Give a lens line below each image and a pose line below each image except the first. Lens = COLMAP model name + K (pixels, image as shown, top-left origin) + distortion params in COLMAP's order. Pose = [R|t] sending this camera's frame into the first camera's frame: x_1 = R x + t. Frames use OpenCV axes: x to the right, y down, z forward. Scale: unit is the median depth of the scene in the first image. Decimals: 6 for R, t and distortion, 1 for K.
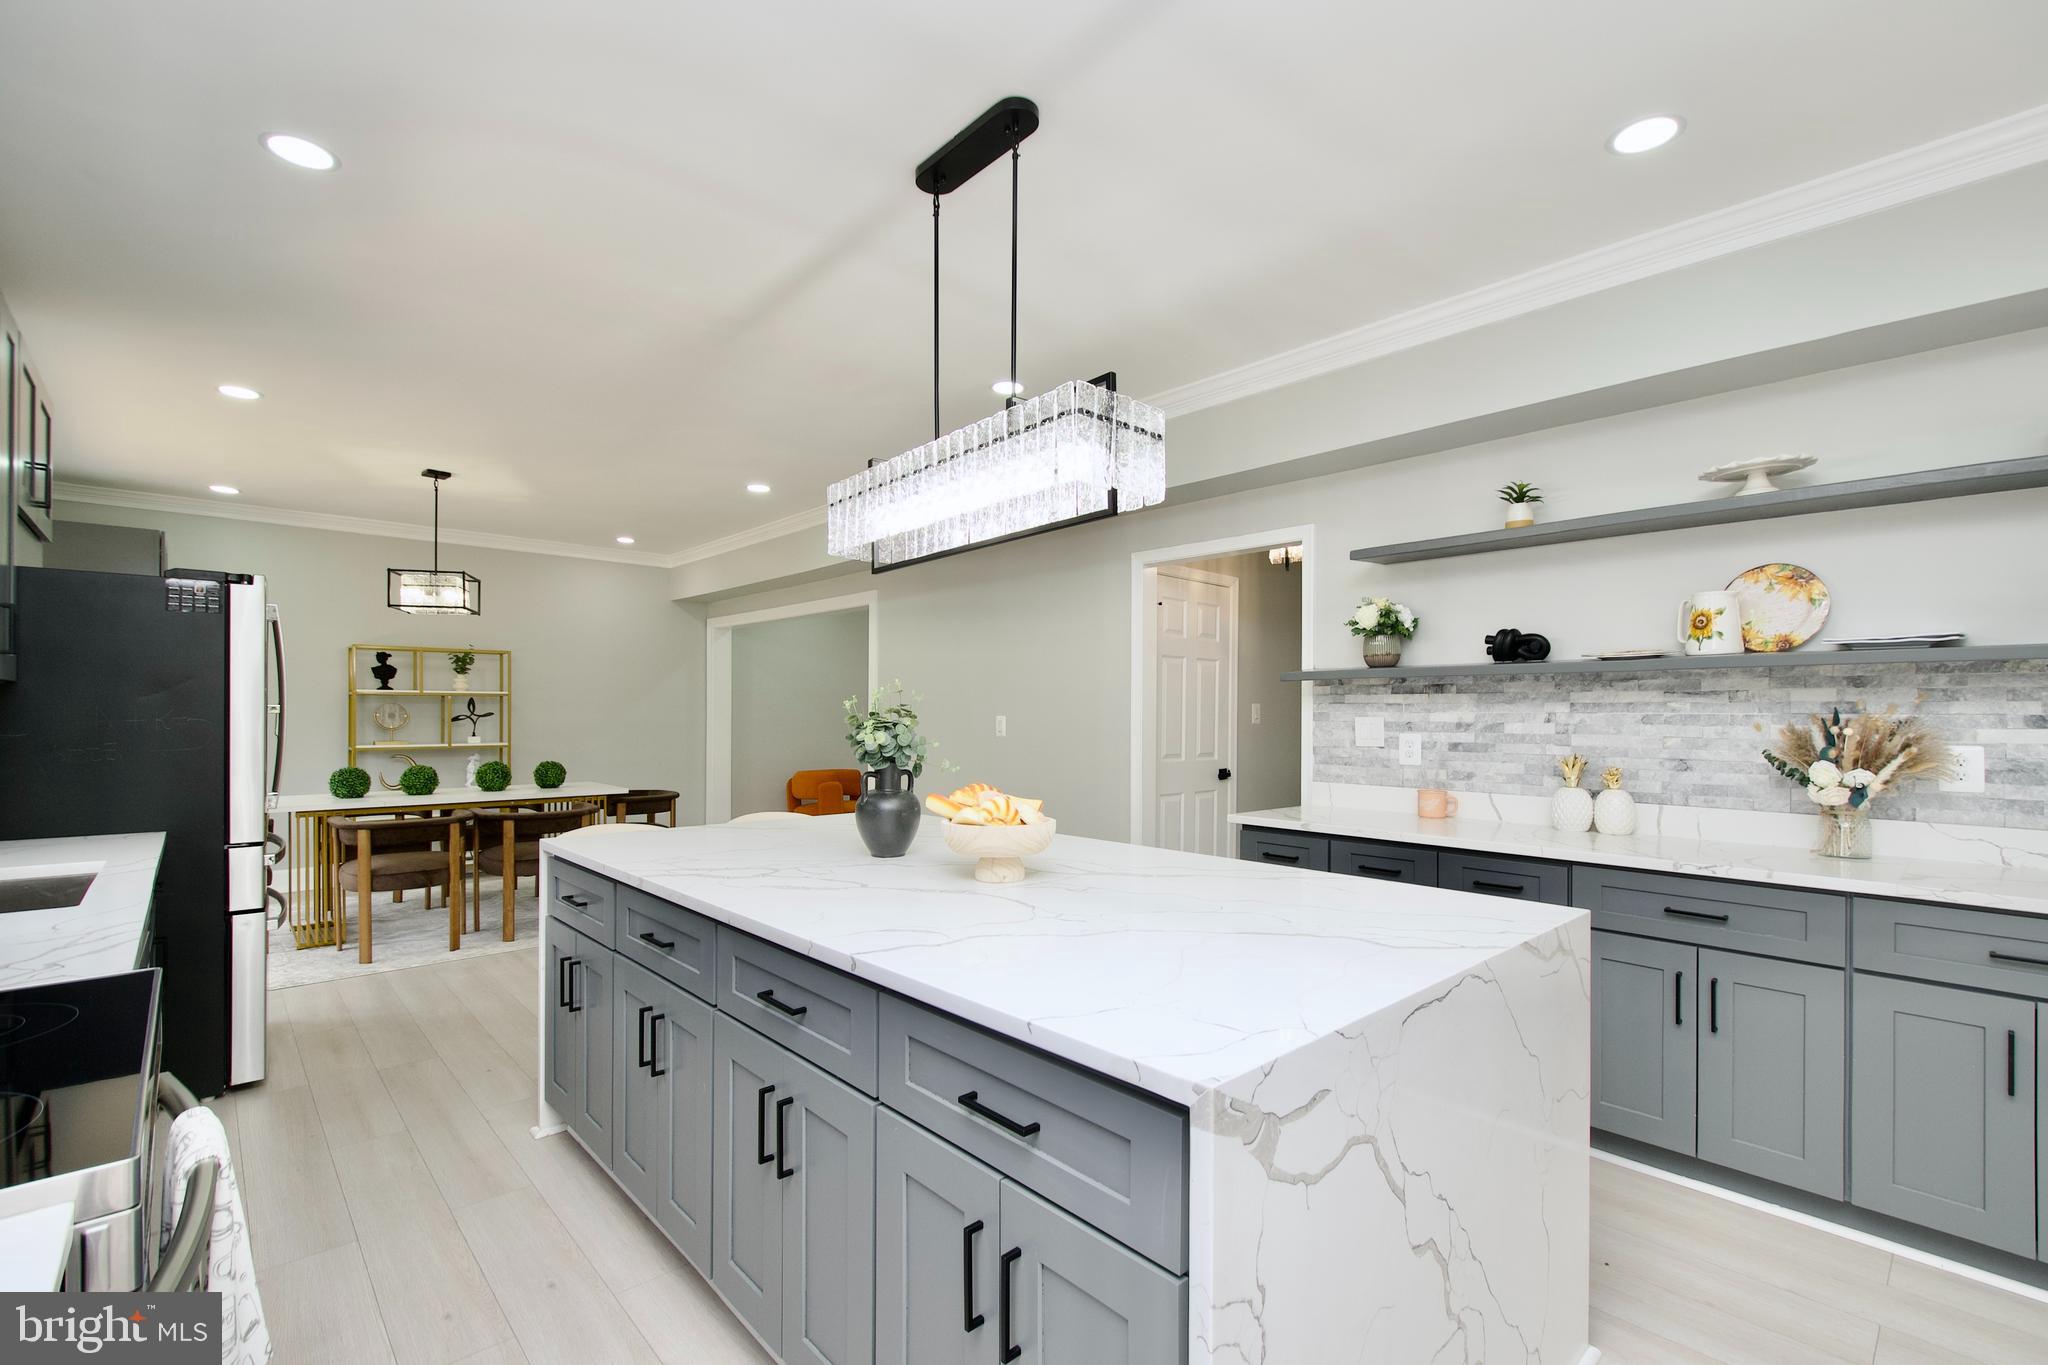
lens RADIAL K [[899.7, 0, 1044.9], [0, 899.7, 711.1], [0, 0, 1]] dist [0.006738, -0.004571]
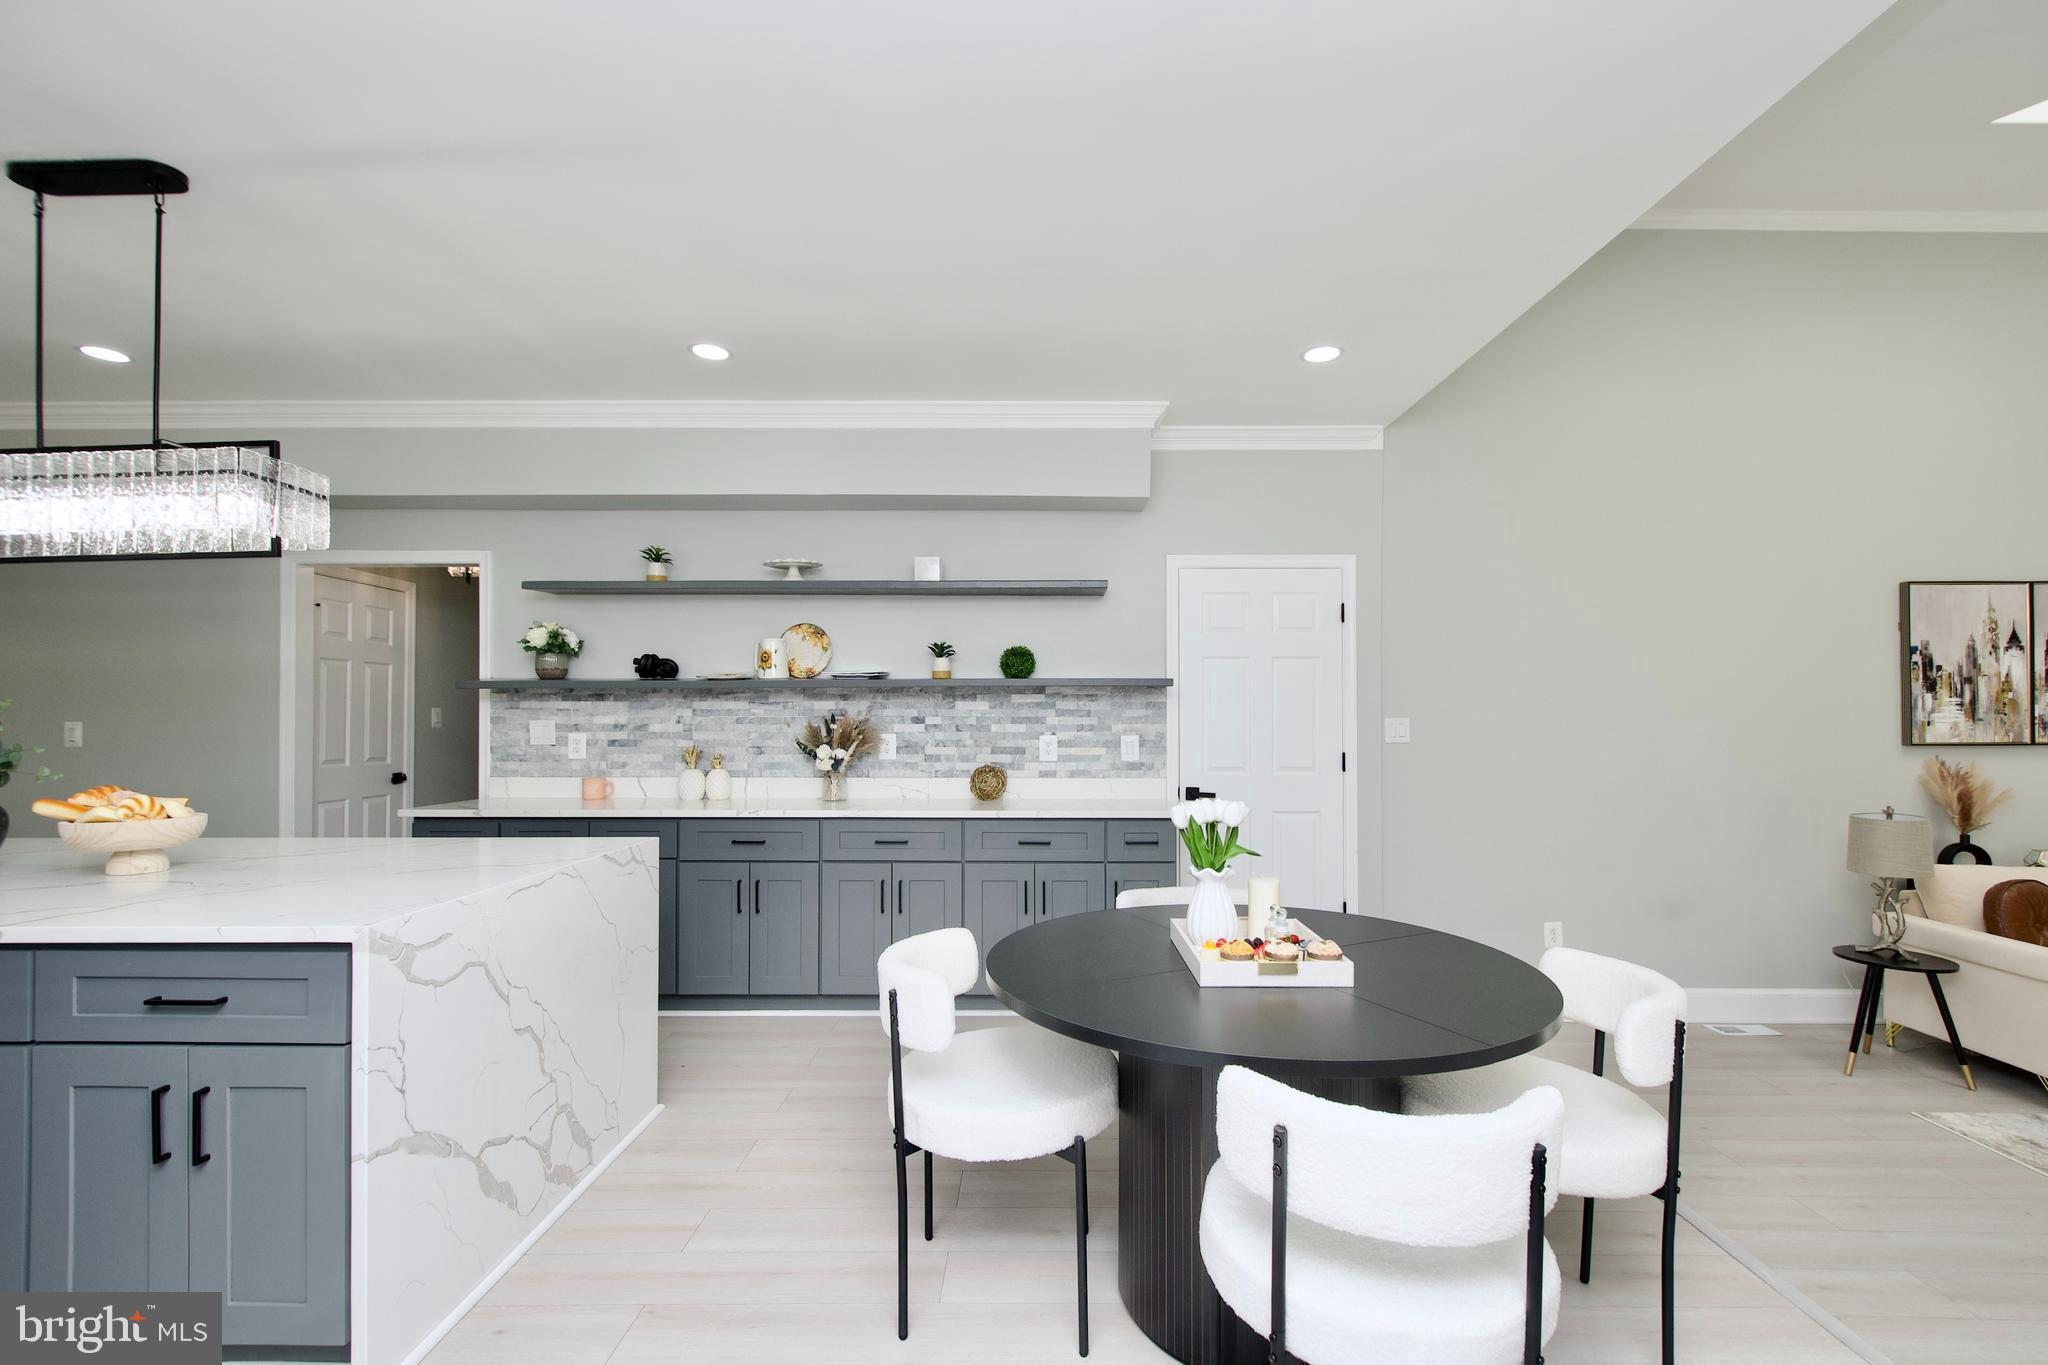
lens RADIAL K [[899.7, 0, 1038.3], [0, 899.7, 710.8], [0, 0, 1]] dist [0.006738, -0.004571]
pose [[0.692677, 0.000729, 0.721247, -0.057195], [0.001839, 0.999994, -0.002777, -0.001668], [-0.721245, 0.003250, 0.692672, -0.372610]]
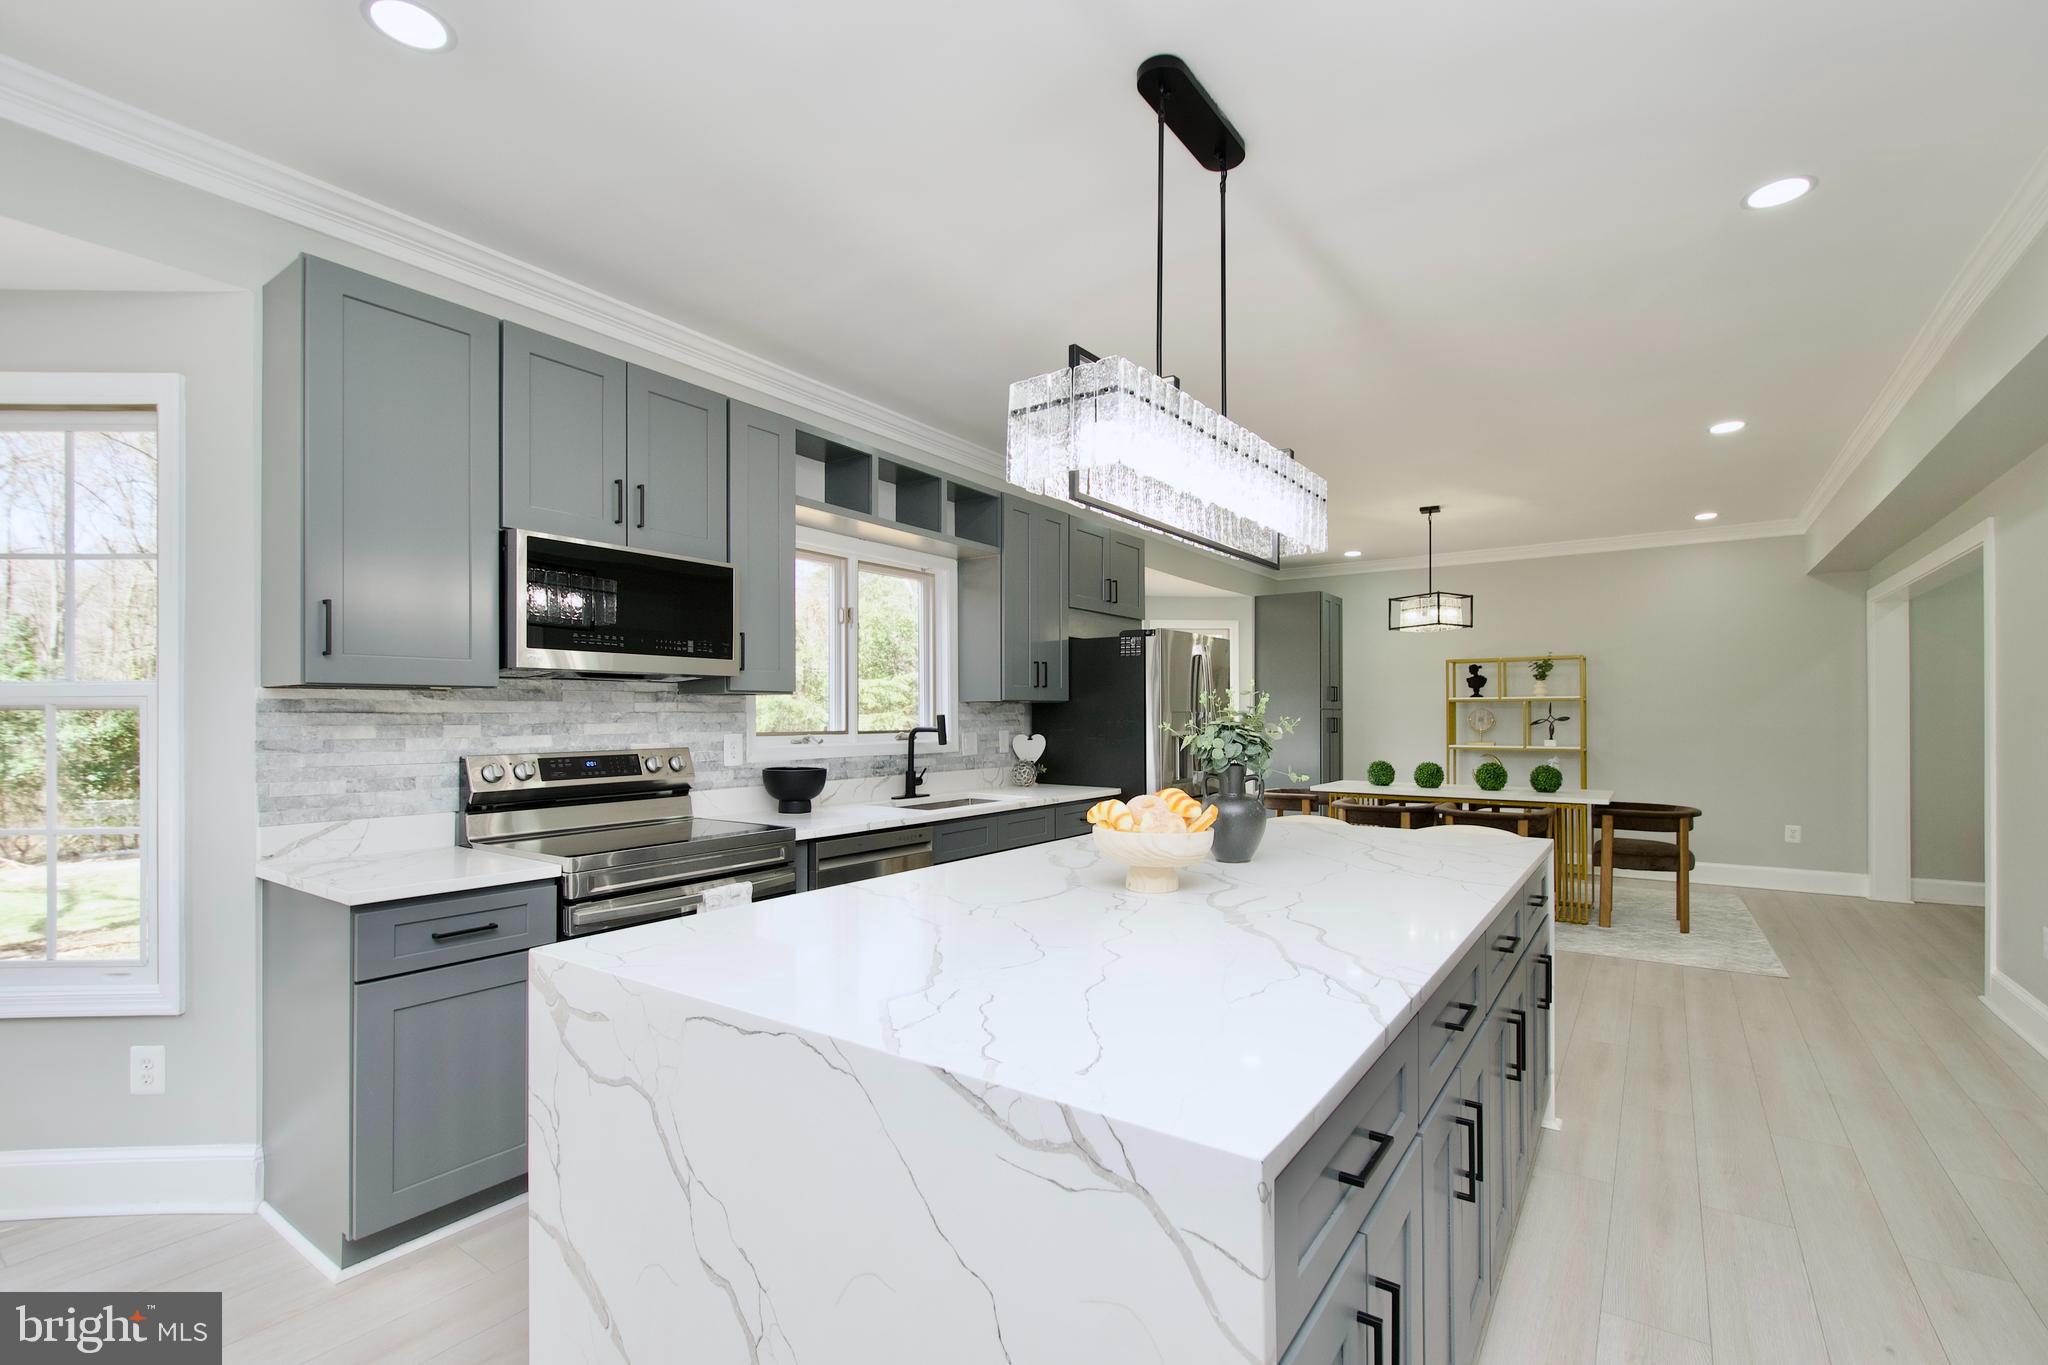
lens RADIAL K [[899.7, 0, 1043.2], [0, 899.7, 715.8], [0, 0, 1]] dist [0.006738, -0.004571]
pose [[0.209229, -0.004970, -0.977854, 0.599393], [0.004979, 0.999980, -0.004017, 0.004131], [0.977854, -0.004028, 0.209249, 0.481431]]
